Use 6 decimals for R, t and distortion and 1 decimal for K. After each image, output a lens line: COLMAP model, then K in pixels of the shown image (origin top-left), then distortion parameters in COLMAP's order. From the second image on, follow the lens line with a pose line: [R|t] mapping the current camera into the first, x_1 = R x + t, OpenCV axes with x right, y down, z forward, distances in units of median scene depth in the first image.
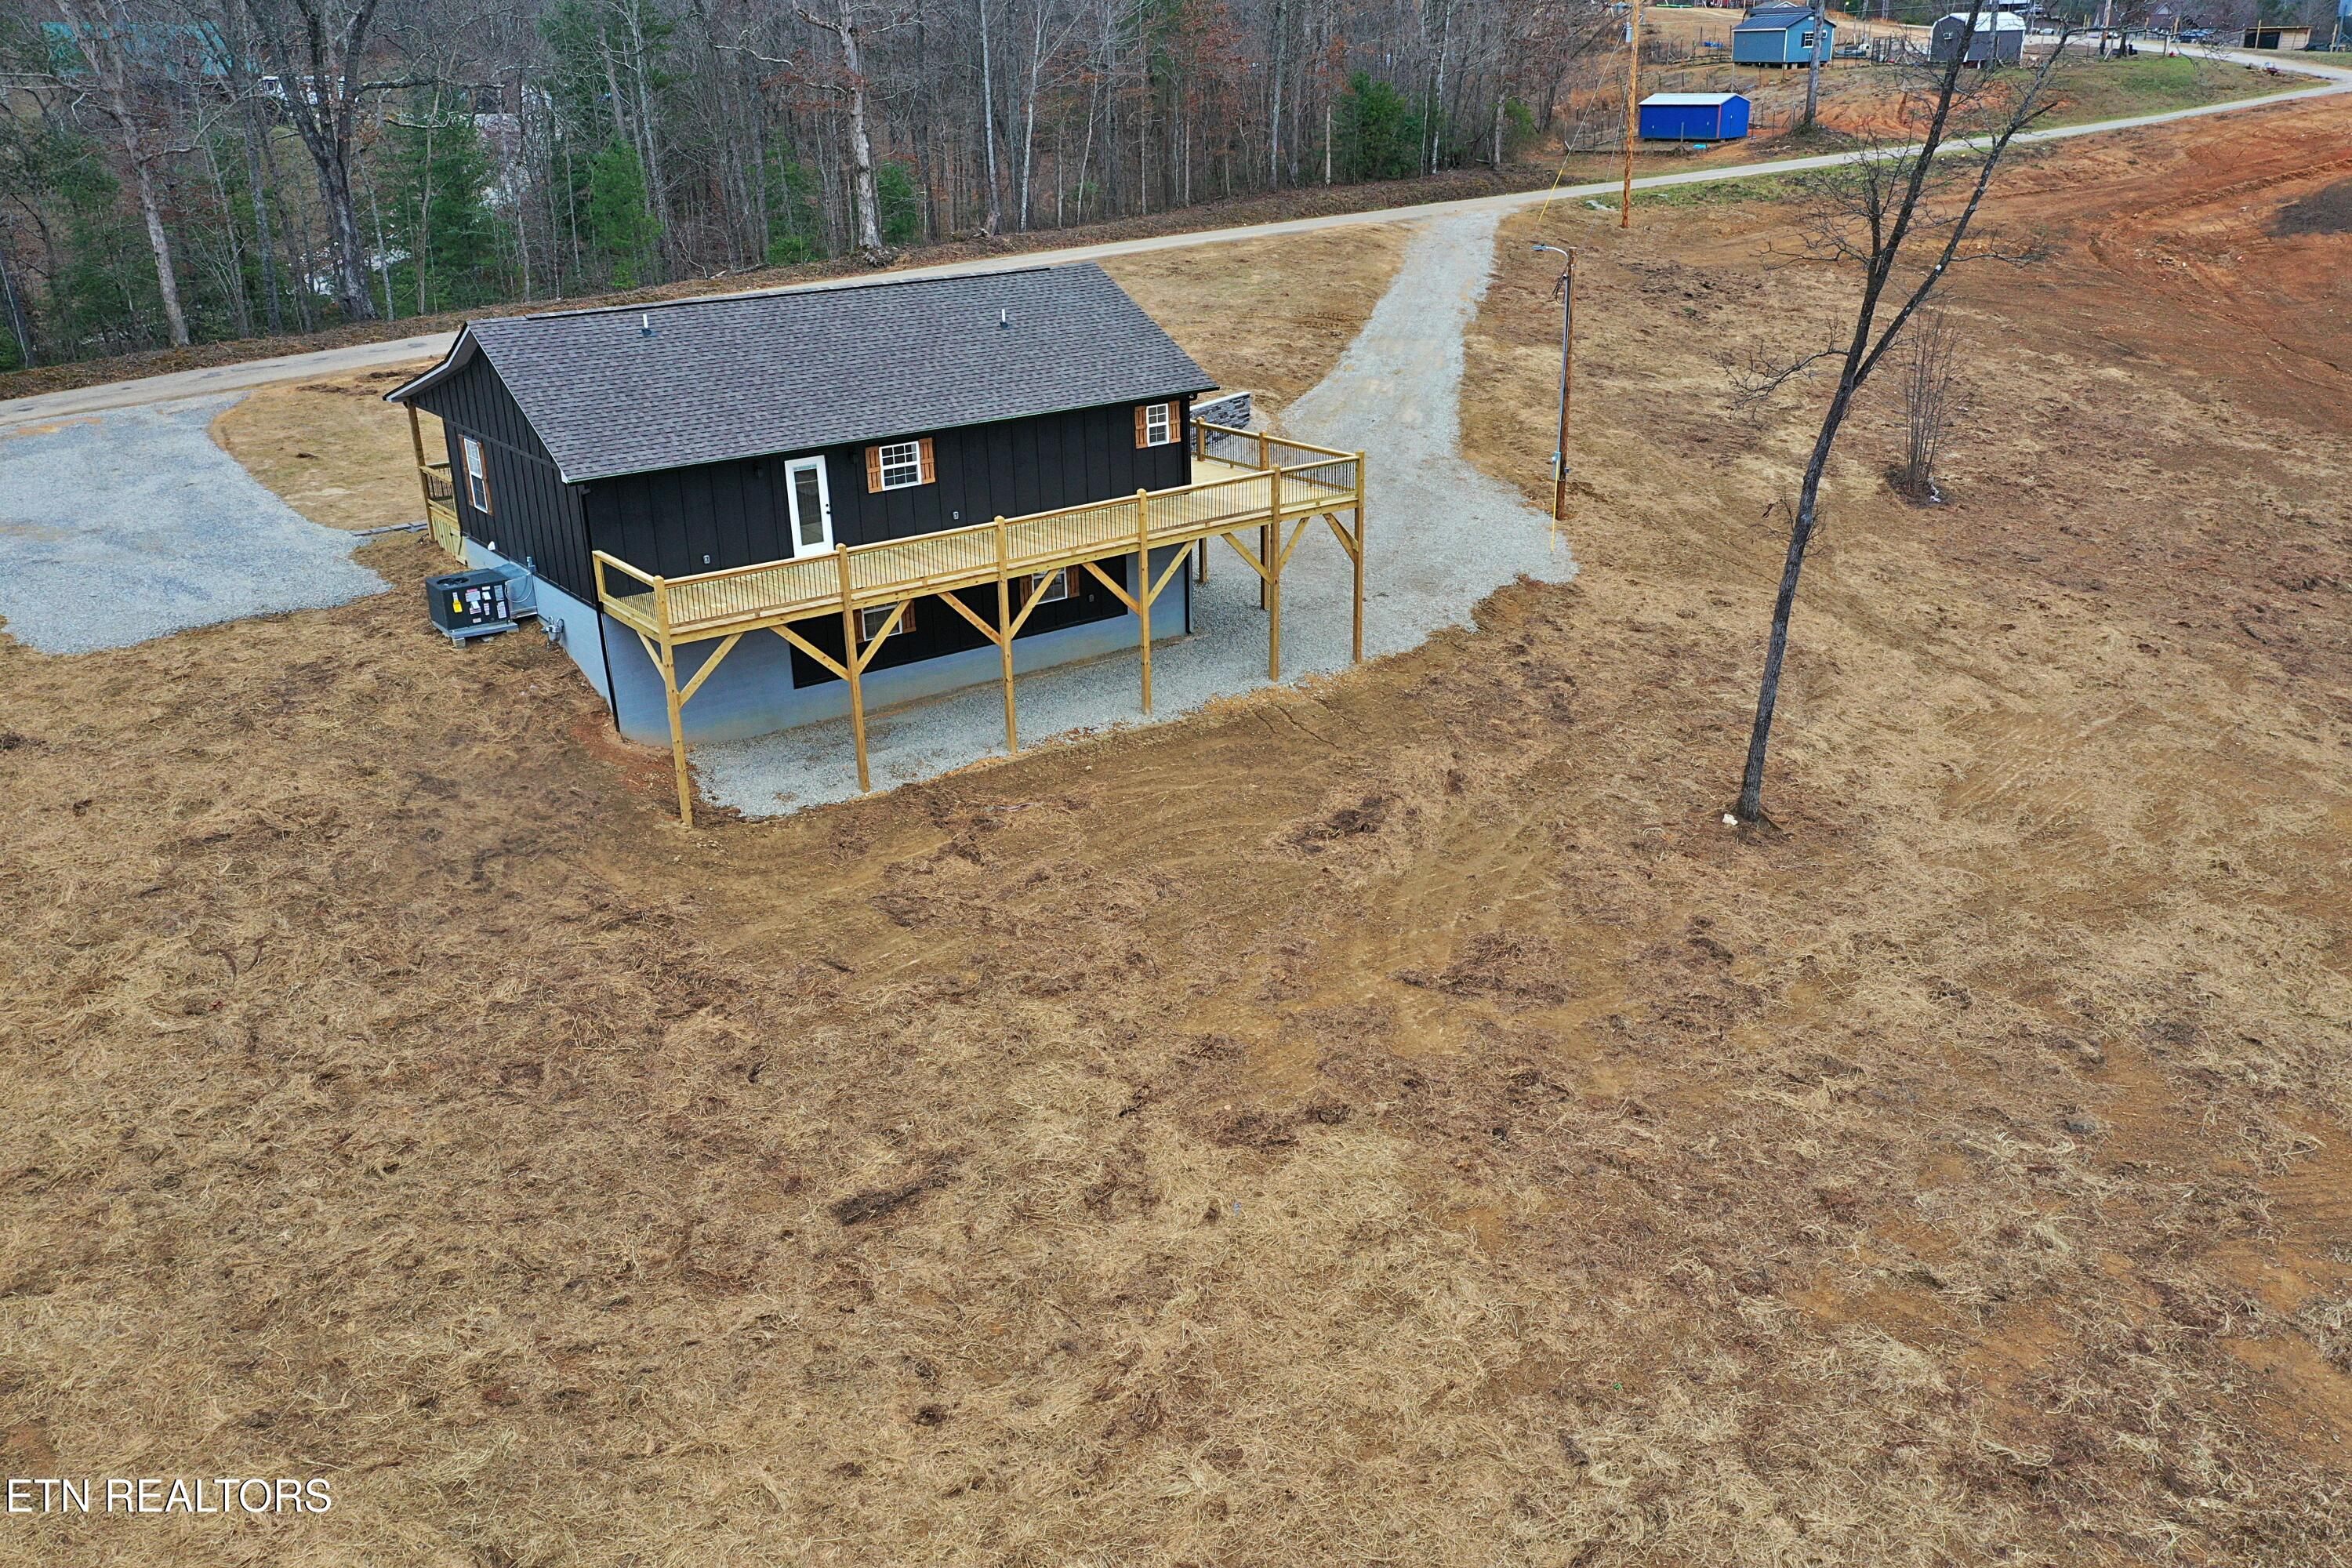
lens RADIAL K [[1855.9, 0, 1176.0], [0, 1855.9, 784.0], [0, 0, 1]] dist [0.008712, 0.000371]
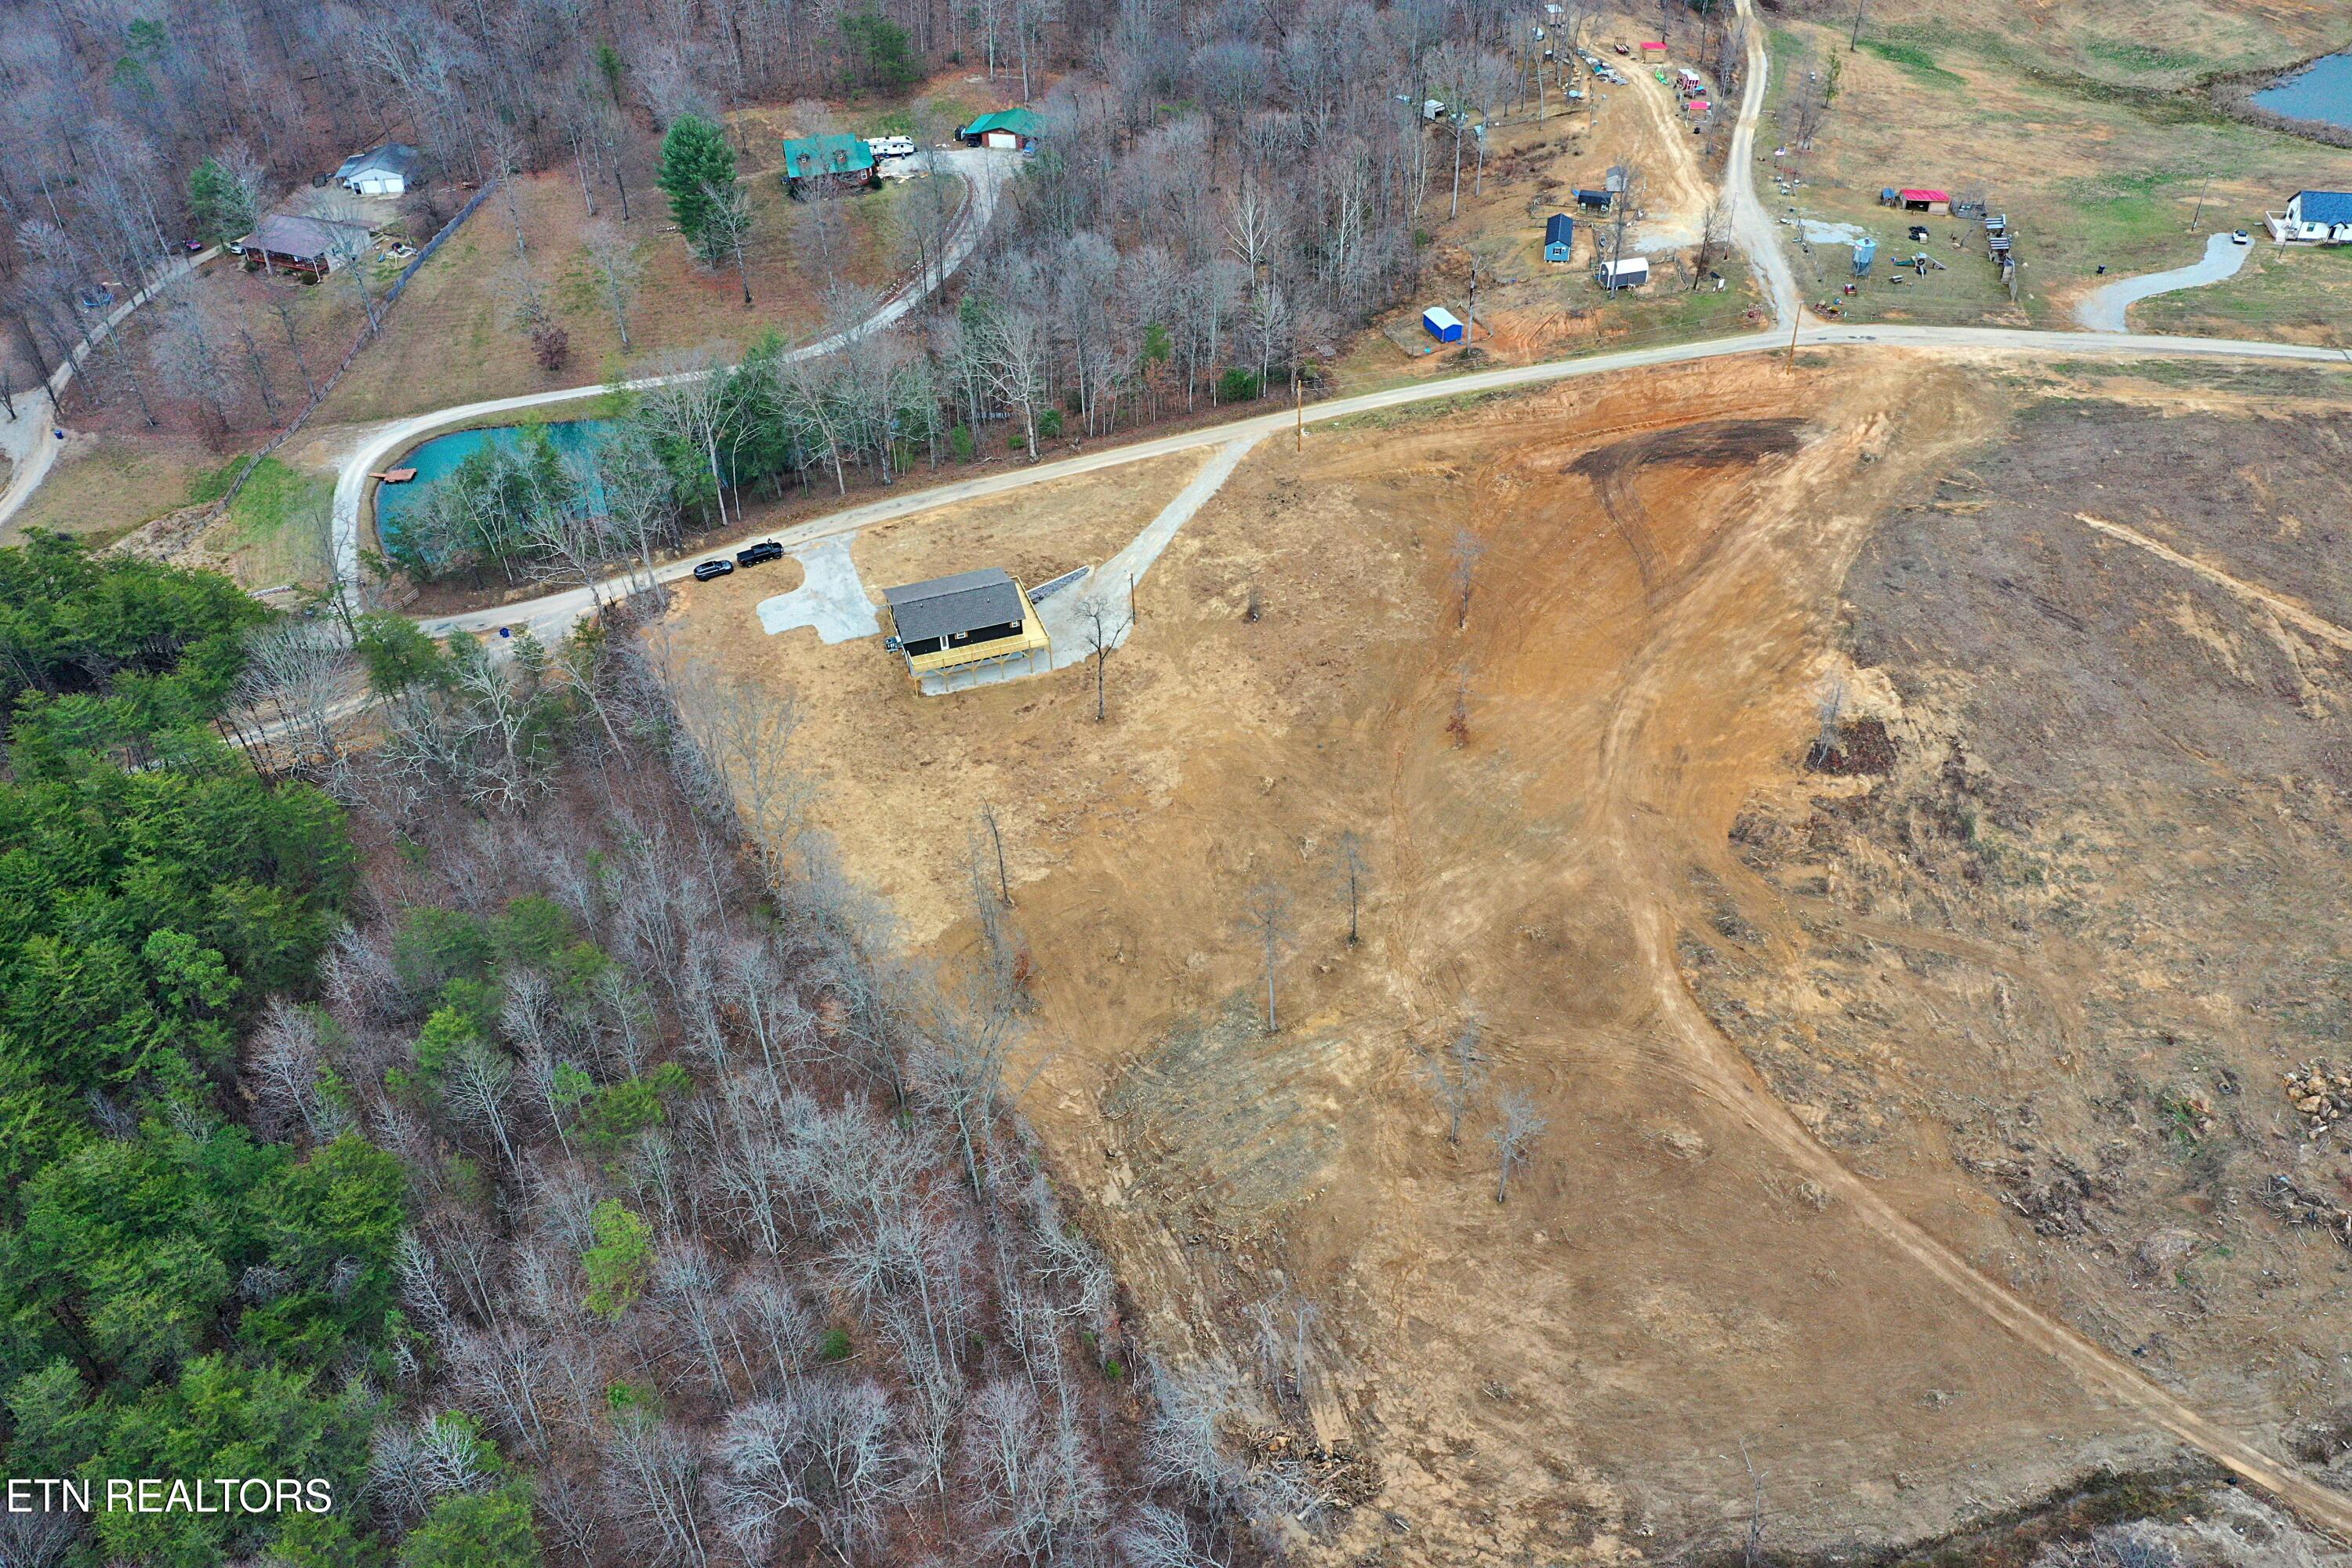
lens RADIAL K [[1848.9, 0, 1178.6], [0, 1848.9, 794.4], [0, 0, 1]] dist [0.004359, -0.000477]
pose [[0.952053, 0.192235, -0.237995, 1.935822], [-0.107621, 0.938648, 0.327655, -1.642938], [0.286380, -0.286331, 0.914331, -4.151379]]
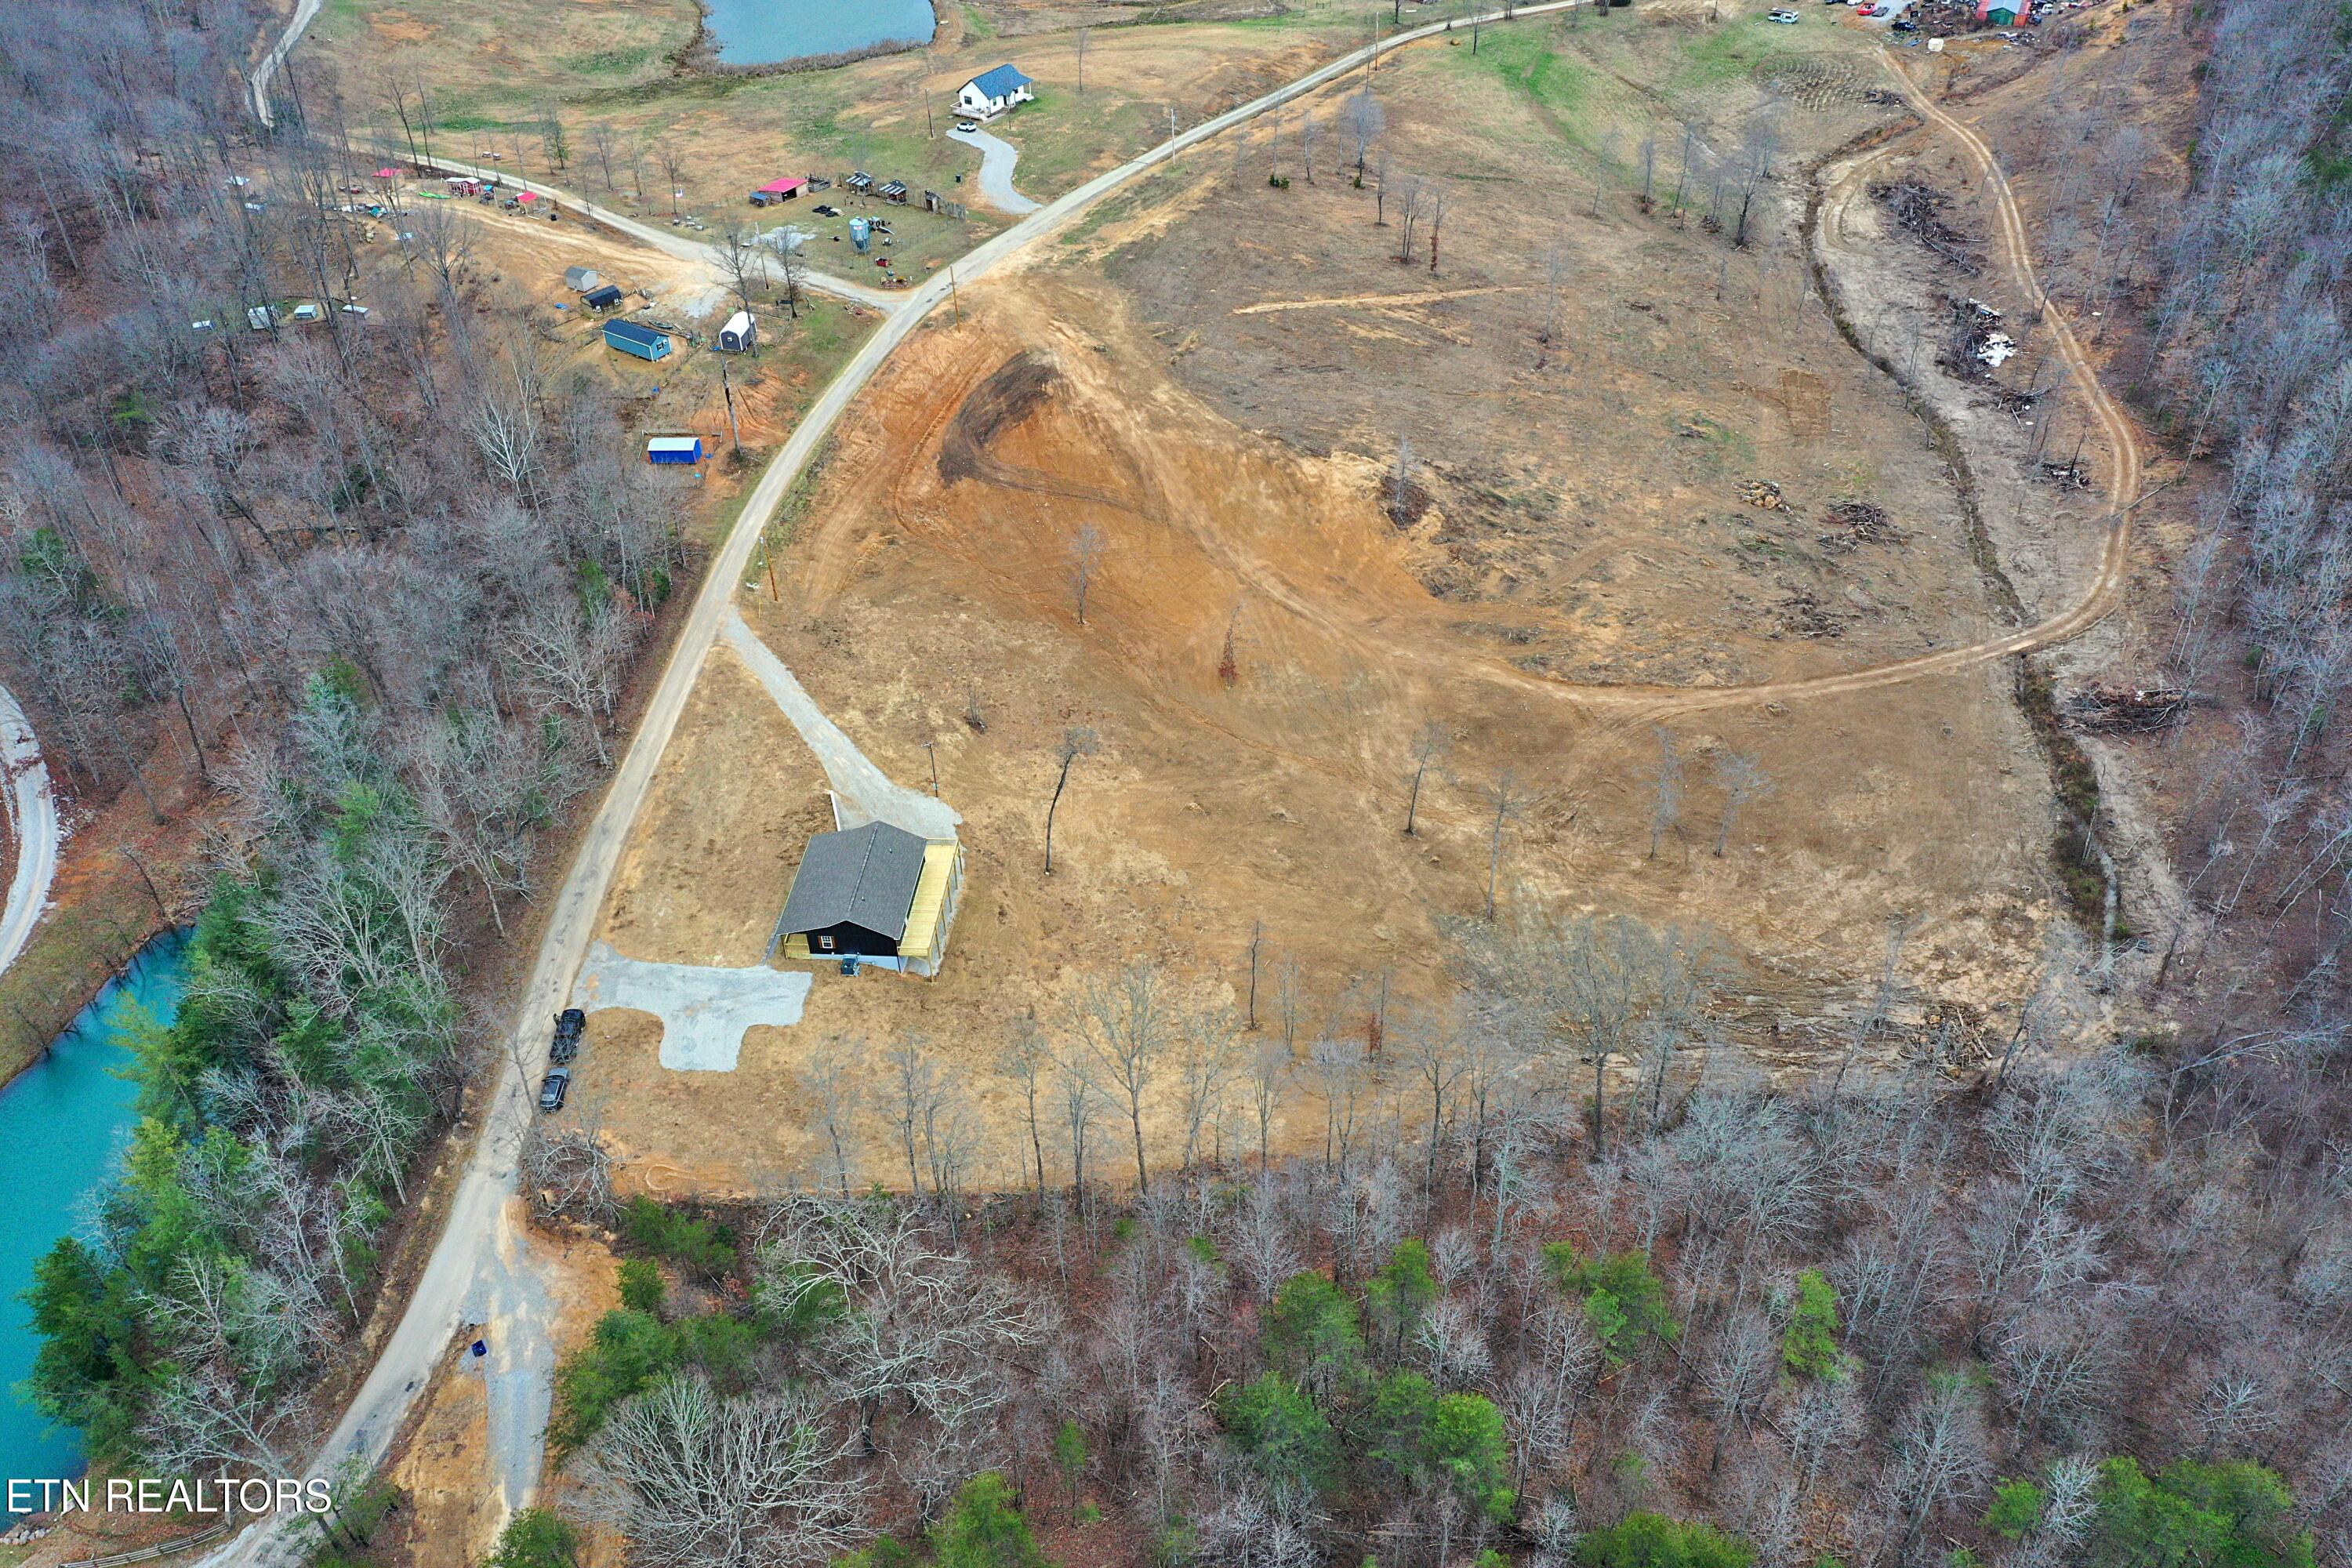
lens RADIAL K [[1848.9, 0, 1178.6], [0, 1848.9, 794.4], [0, 0, 1]] dist [0.004359, -0.000477]
pose [[0.658368, -0.466326, 0.590840, -2.390805], [0.285074, 0.880970, 0.377658, -2.010840], [-0.696623, -0.080205, 0.712940, -2.882050]]
